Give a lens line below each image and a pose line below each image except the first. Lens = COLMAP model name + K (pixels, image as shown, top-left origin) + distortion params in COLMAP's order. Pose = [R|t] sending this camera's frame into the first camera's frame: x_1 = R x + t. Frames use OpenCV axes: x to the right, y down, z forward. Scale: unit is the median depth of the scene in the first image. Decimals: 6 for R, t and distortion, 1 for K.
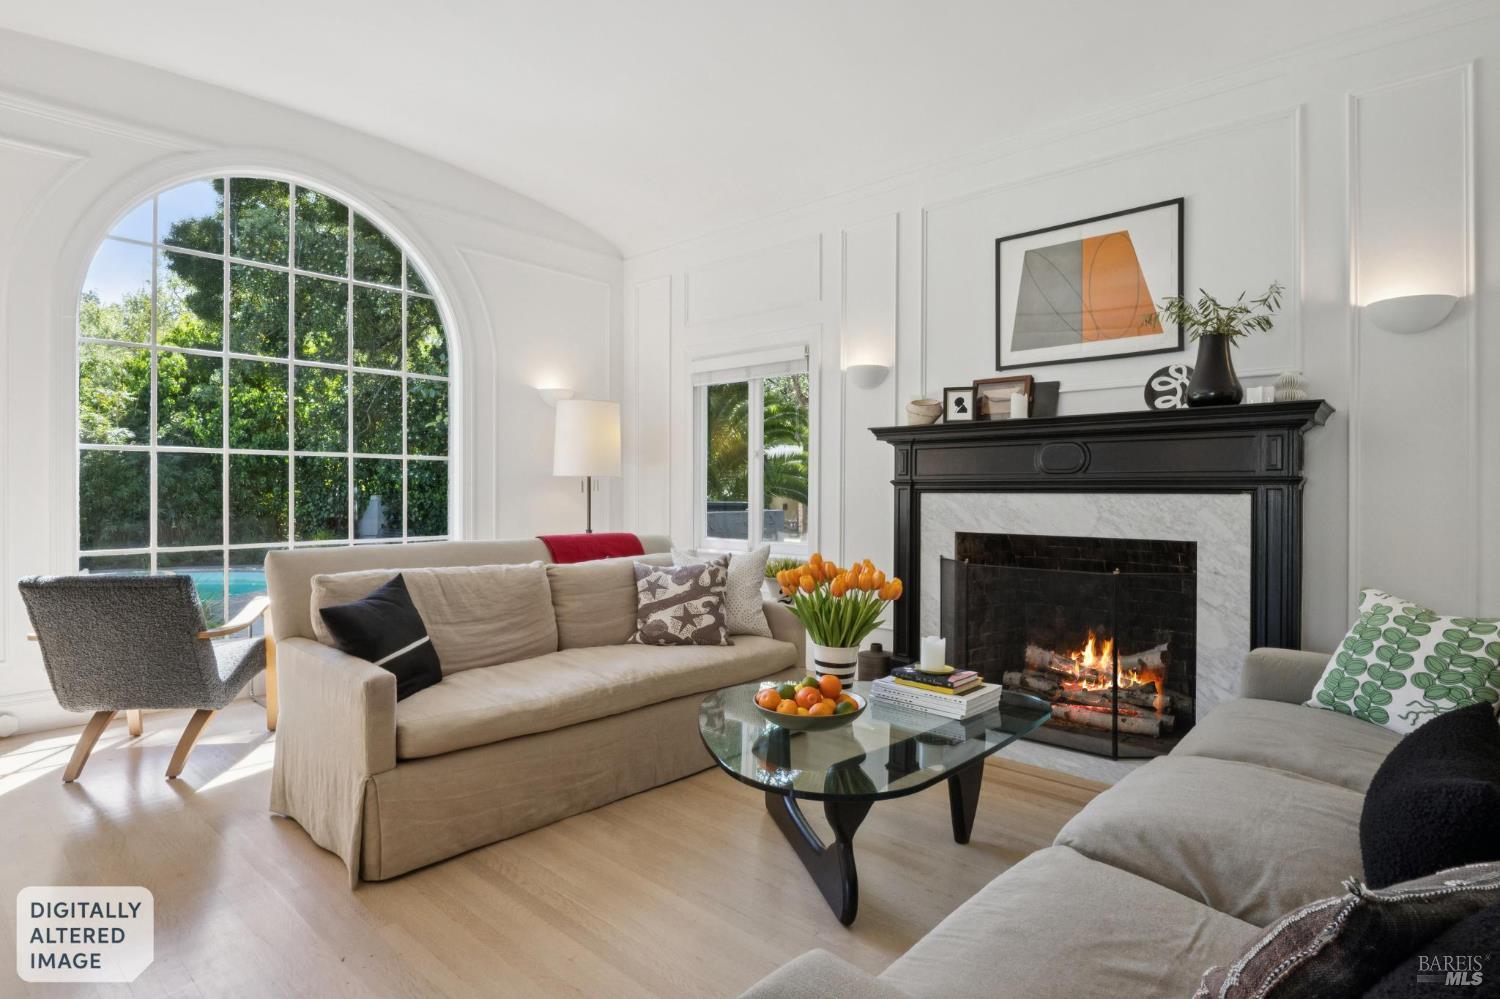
lens RADIAL K [[762.5, 0, 775.5], [0, 762.5, 499.2], [0, 0, 1]] dist [0.029803, -0.024269]
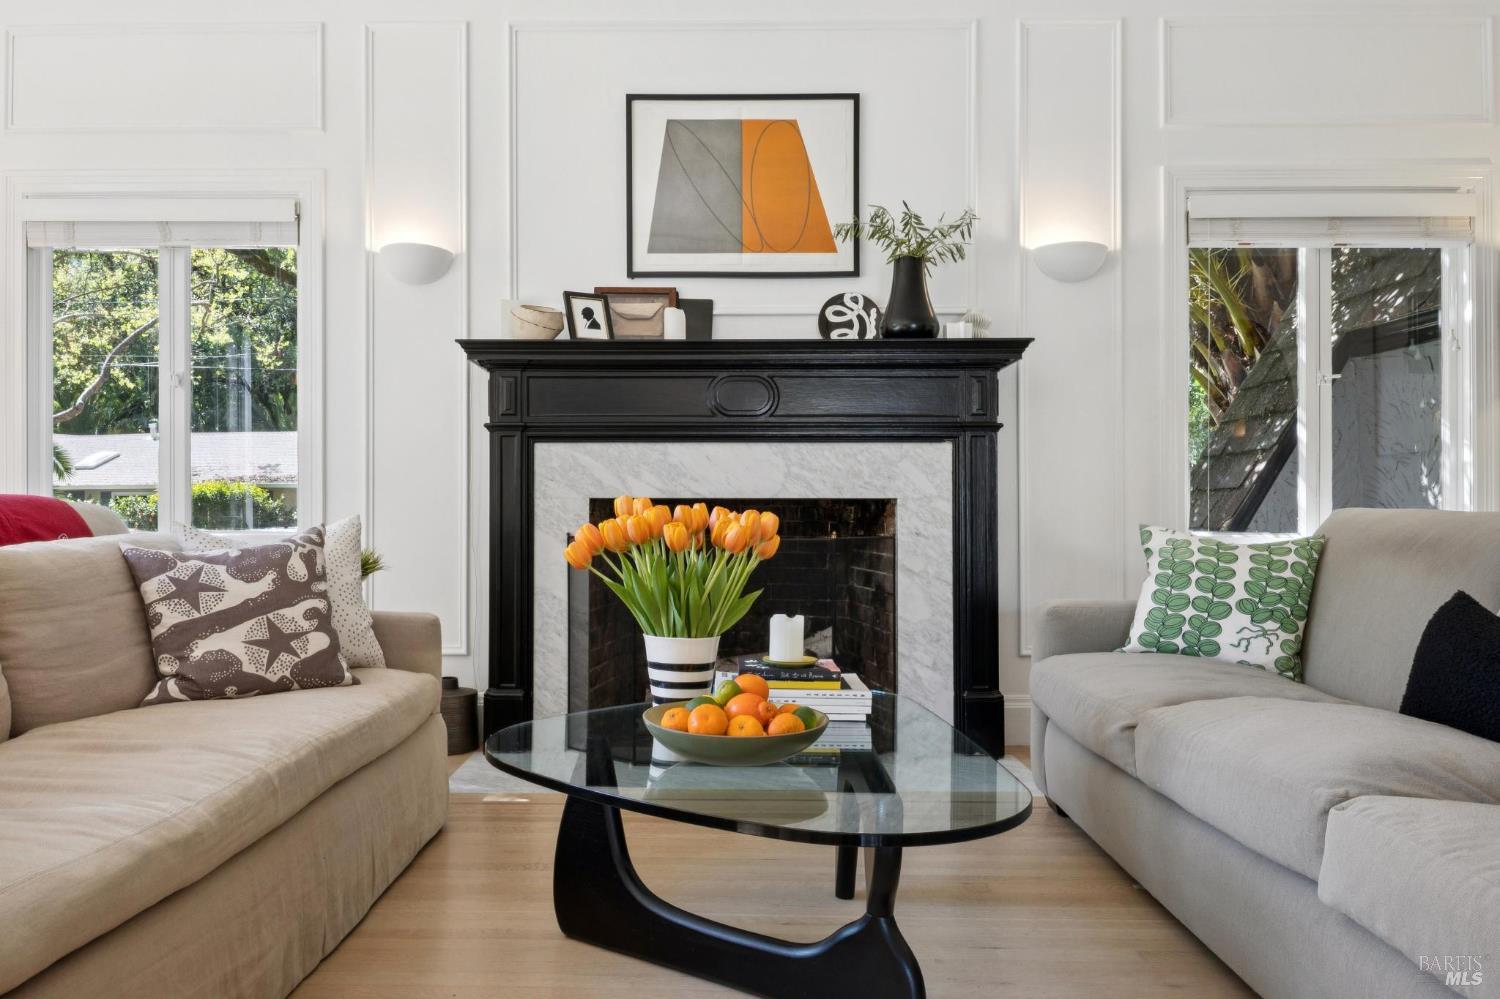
lens RADIAL K [[1009.8, 0, 750.5], [0, 1009.8, 503.4], [0, 0, 1]] dist [0.018860, -0.001481]
pose [[0.774350, -0.006784, 0.632721, -0.290196], [0.007470, 0.999971, 0.001580, 0.058117], [-0.632714, 0.003503, 0.774378, 0.236336]]
